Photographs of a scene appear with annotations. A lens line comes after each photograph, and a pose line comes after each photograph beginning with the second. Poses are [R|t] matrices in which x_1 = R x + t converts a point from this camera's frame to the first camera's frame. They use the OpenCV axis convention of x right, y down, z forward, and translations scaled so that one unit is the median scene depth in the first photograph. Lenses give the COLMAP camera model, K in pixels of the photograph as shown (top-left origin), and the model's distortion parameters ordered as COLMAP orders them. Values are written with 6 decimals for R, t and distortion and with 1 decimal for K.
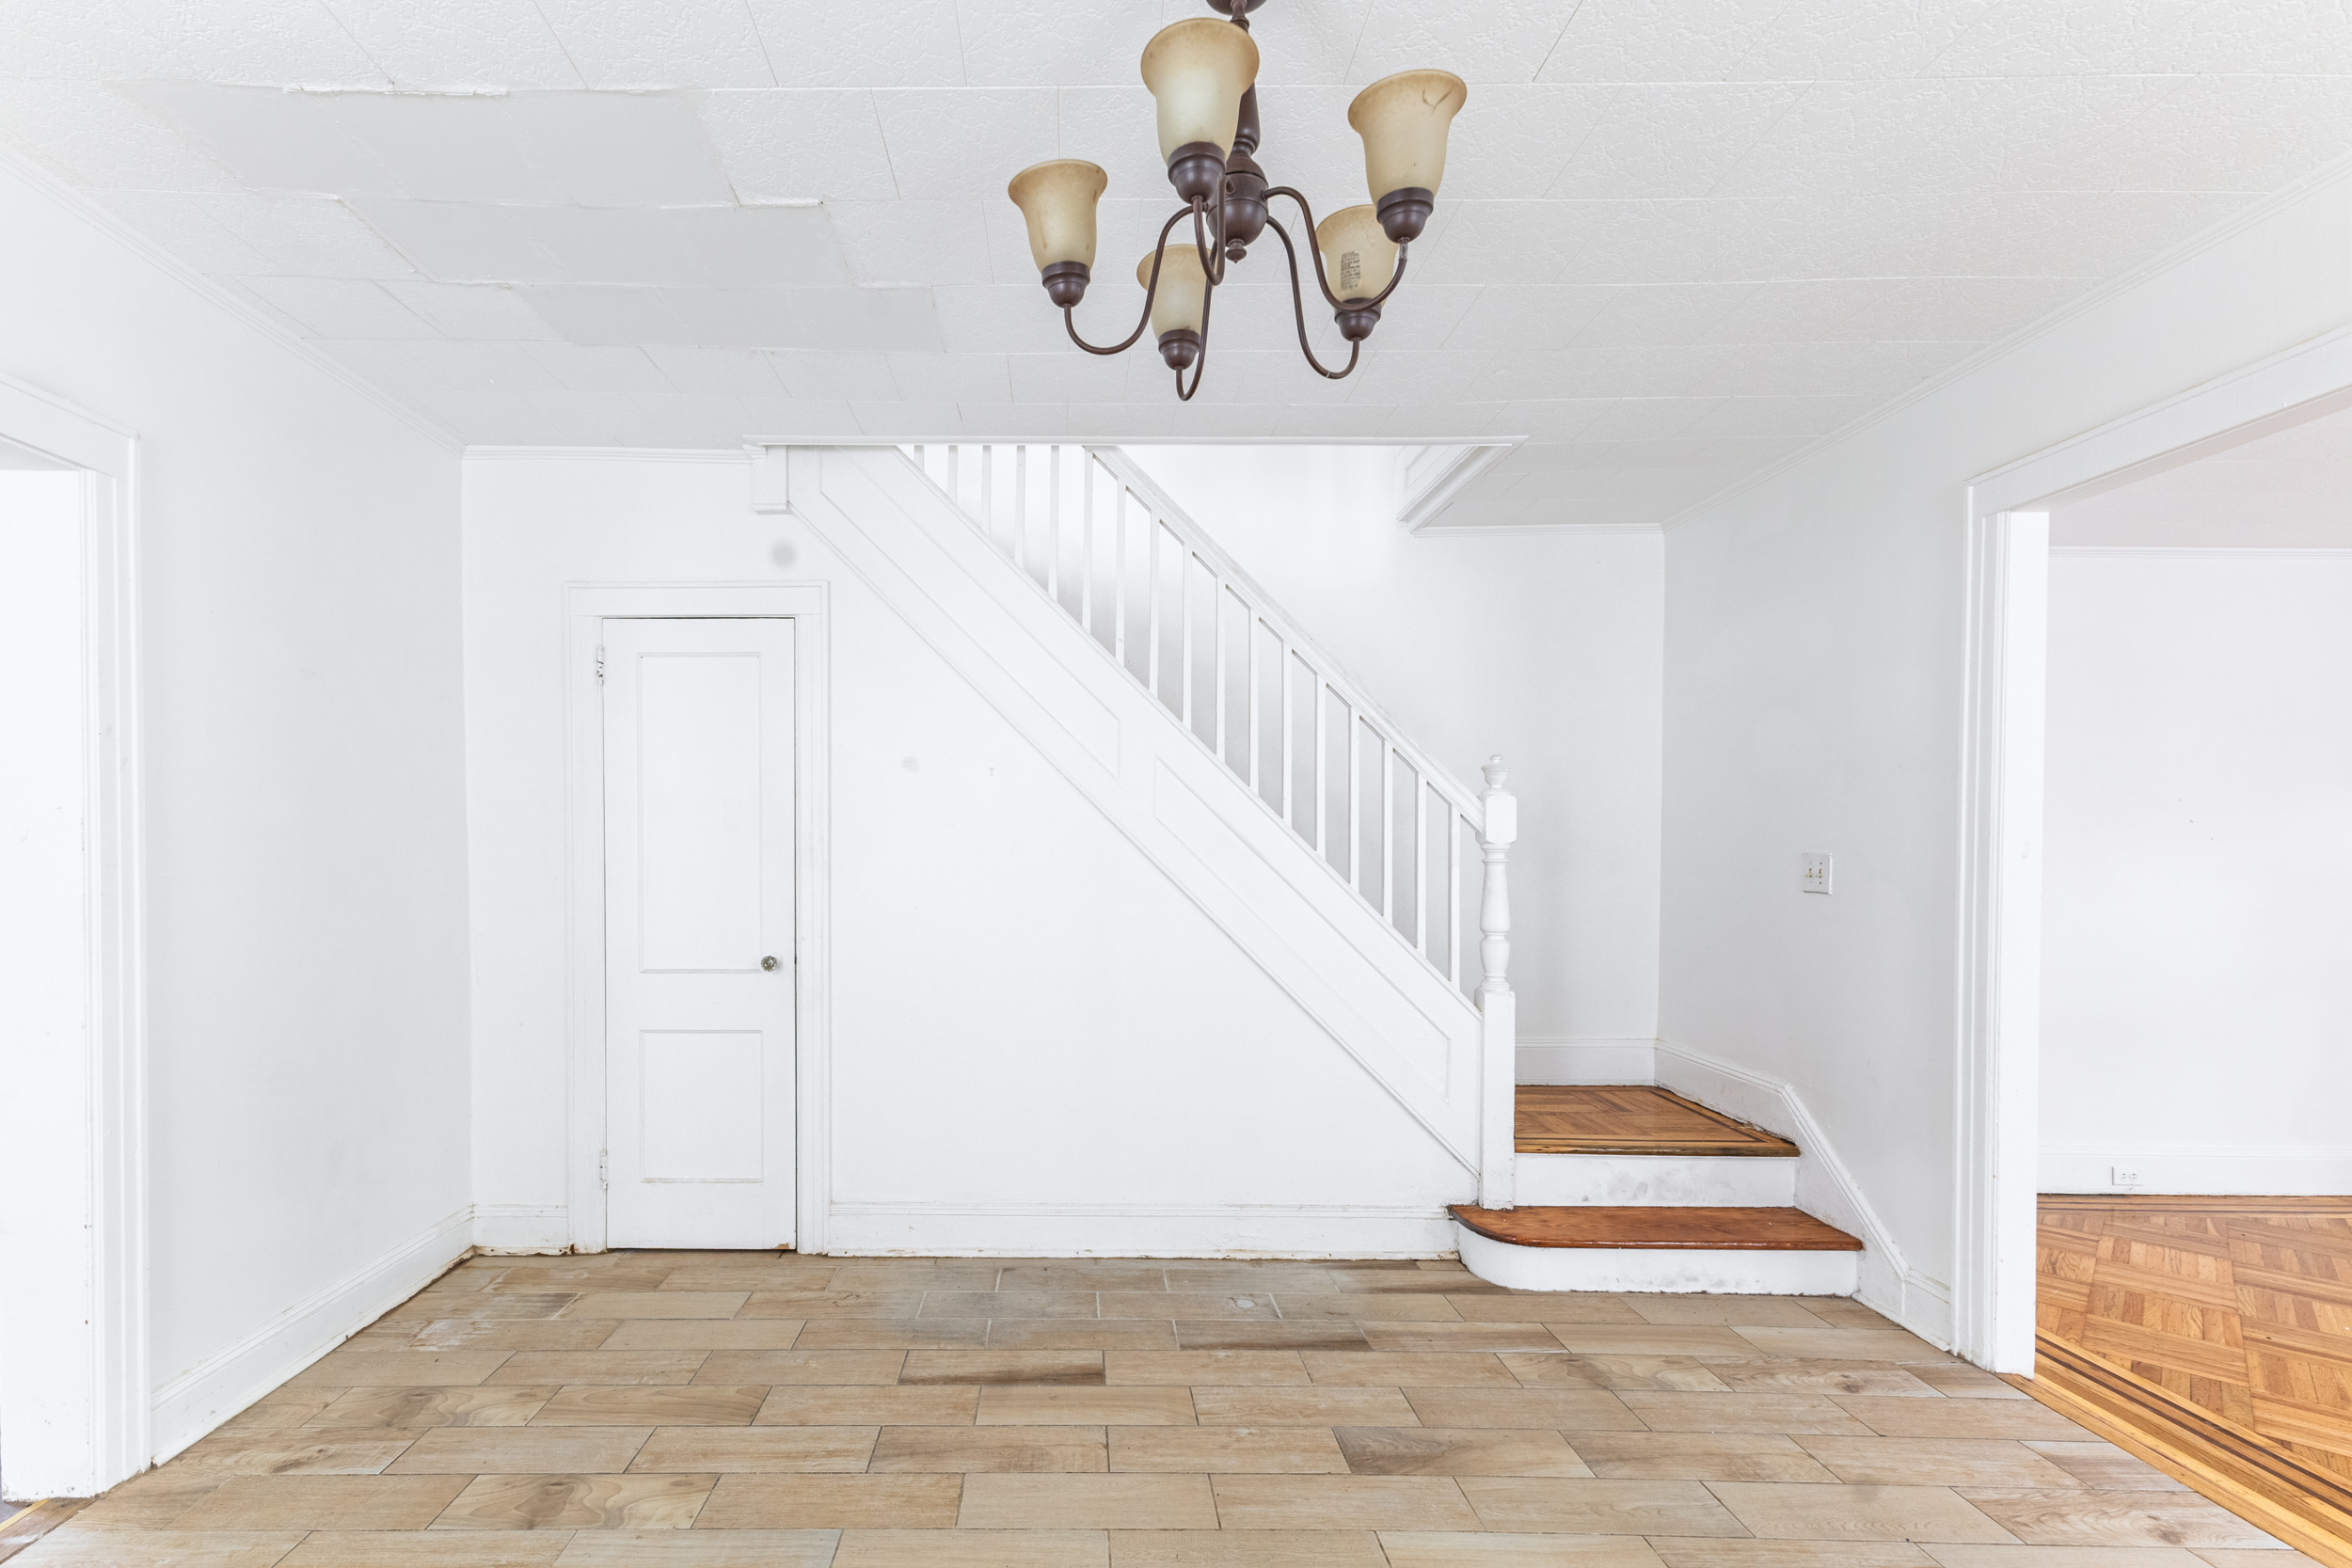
lens RADIAL K [[1069.1, 0, 1090.6], [0, 1069.1, 869.0], [0, 0, 1]] dist [0.013142, -0.000866]
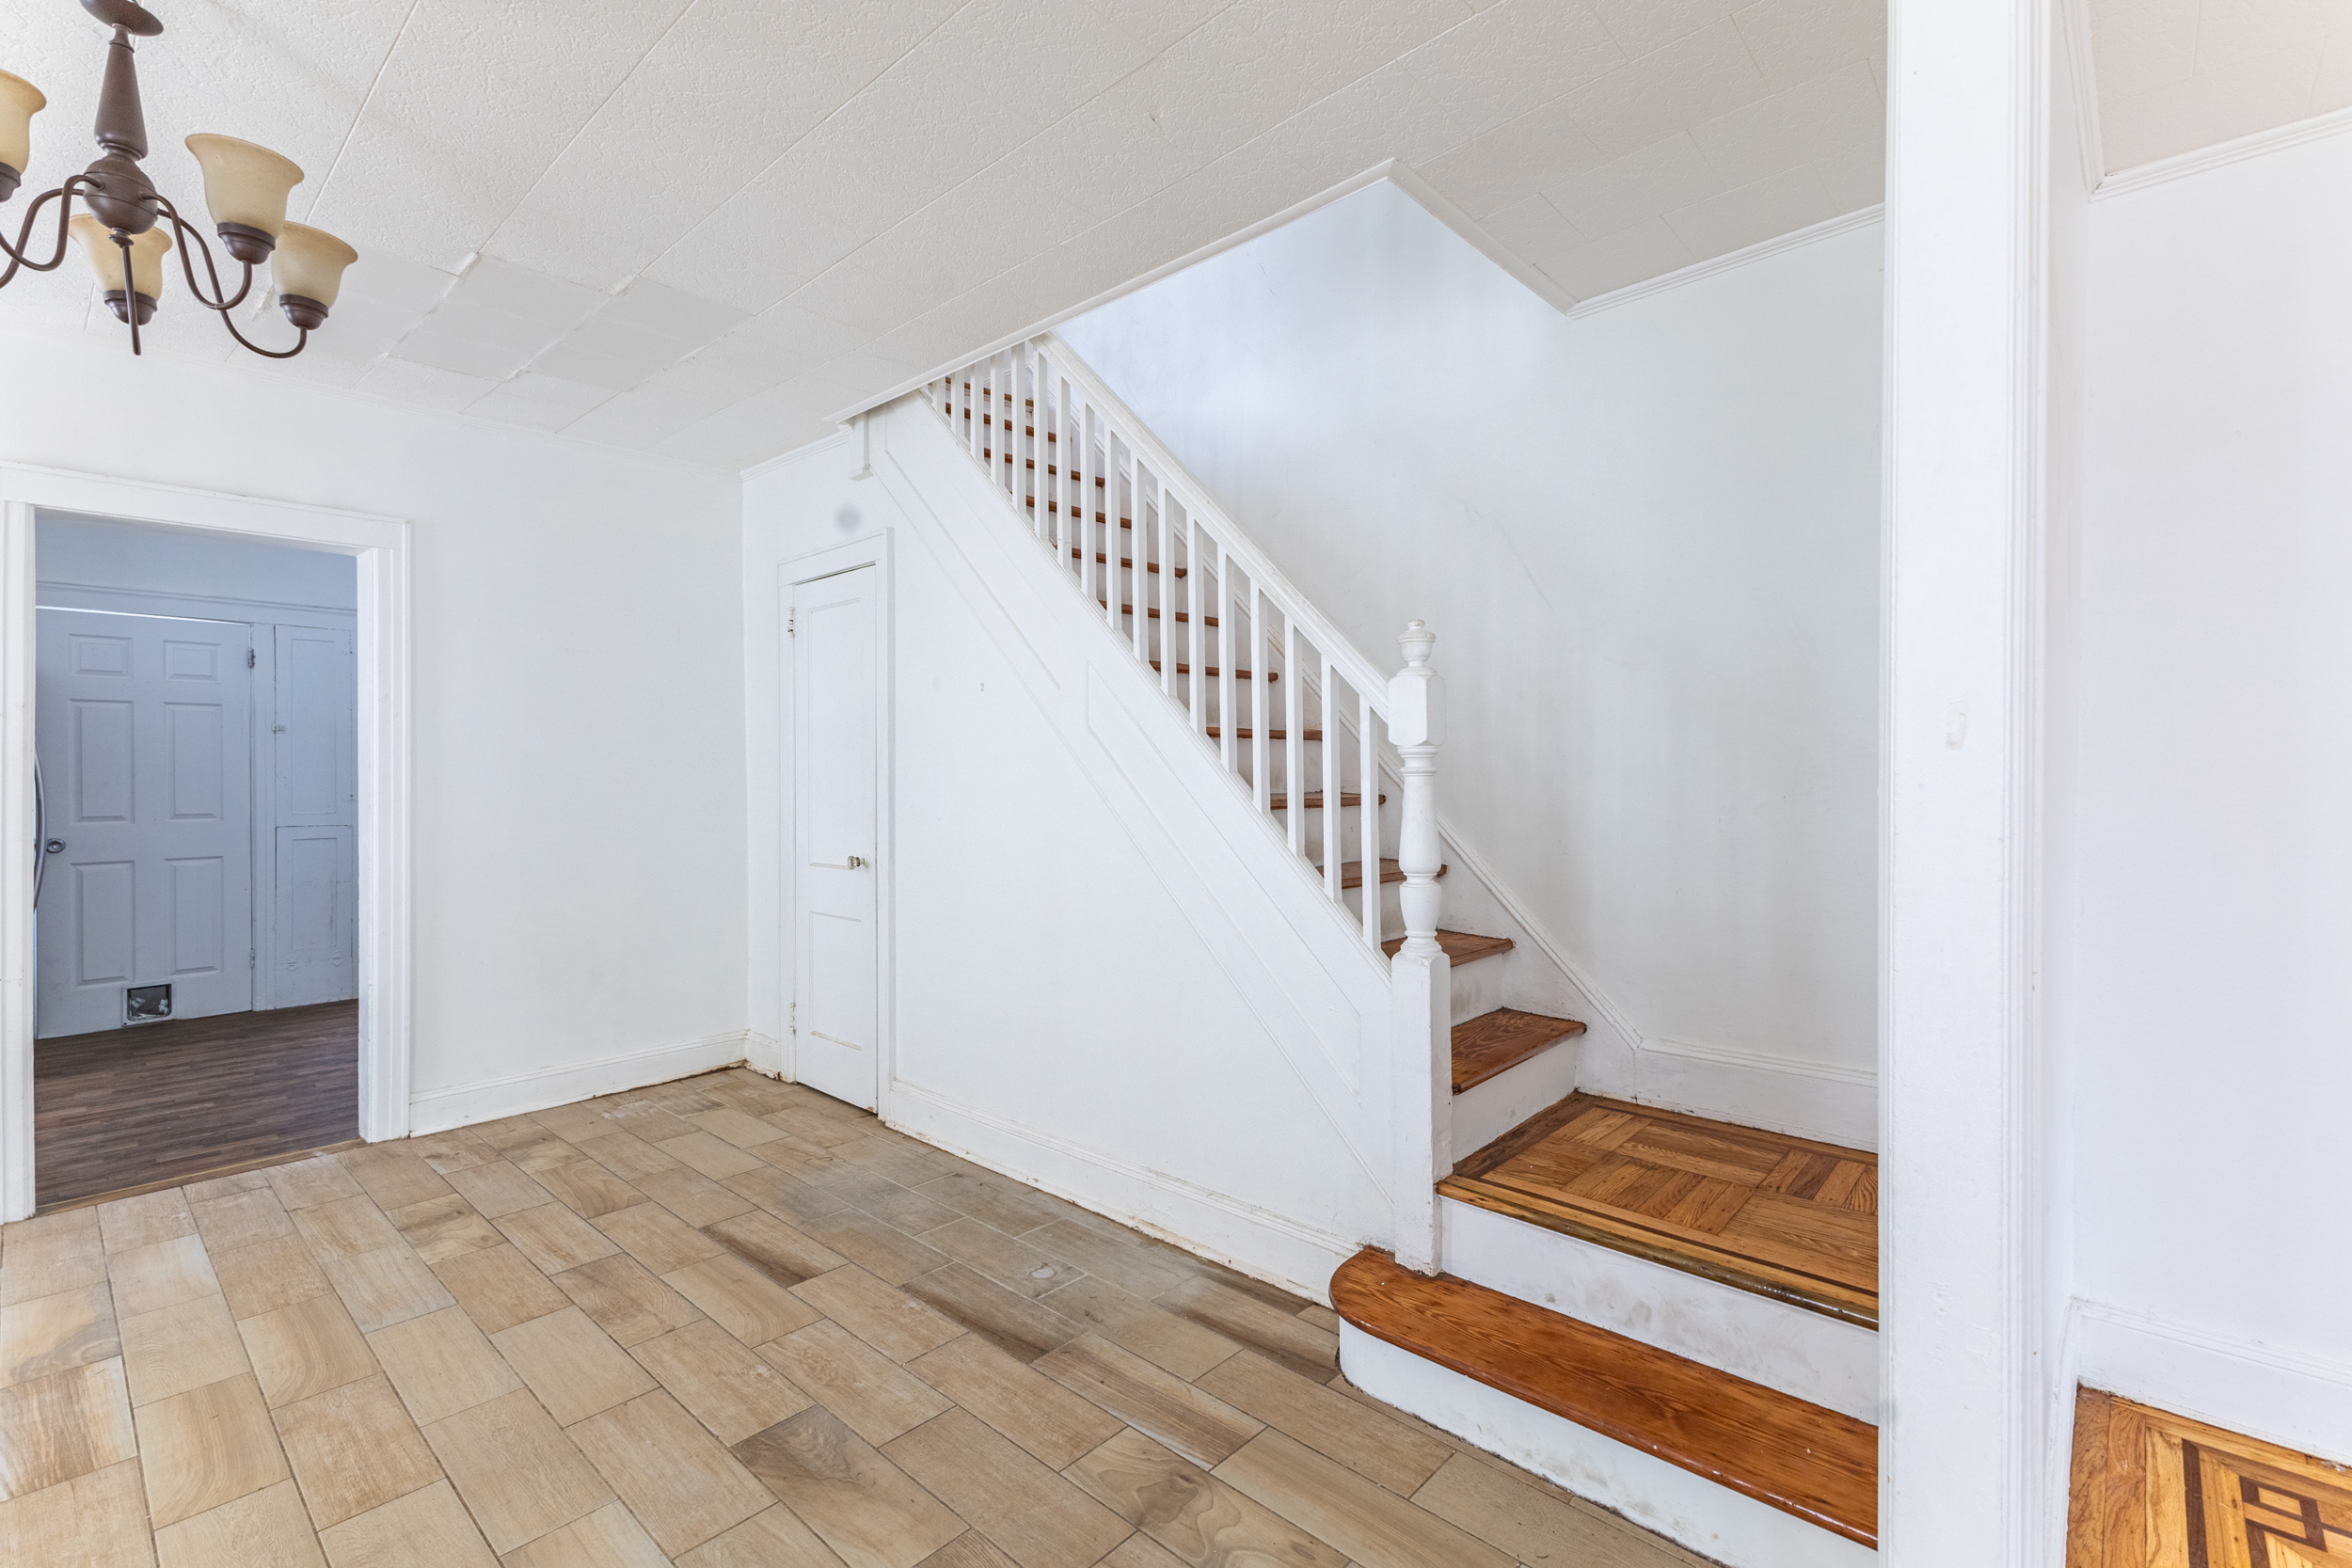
lens RADIAL K [[1045.9, 0, 1176.0], [0, 1045.9, 784.0], [0, 0, 1]] dist [0.015668, -0.000218]
pose [[0.739110, 0.002016, -0.673582, 0.842931], [-0.008346, 0.999946, -0.006165, 0.007333], [0.673533, 0.010178, 0.739087, 0.449578]]
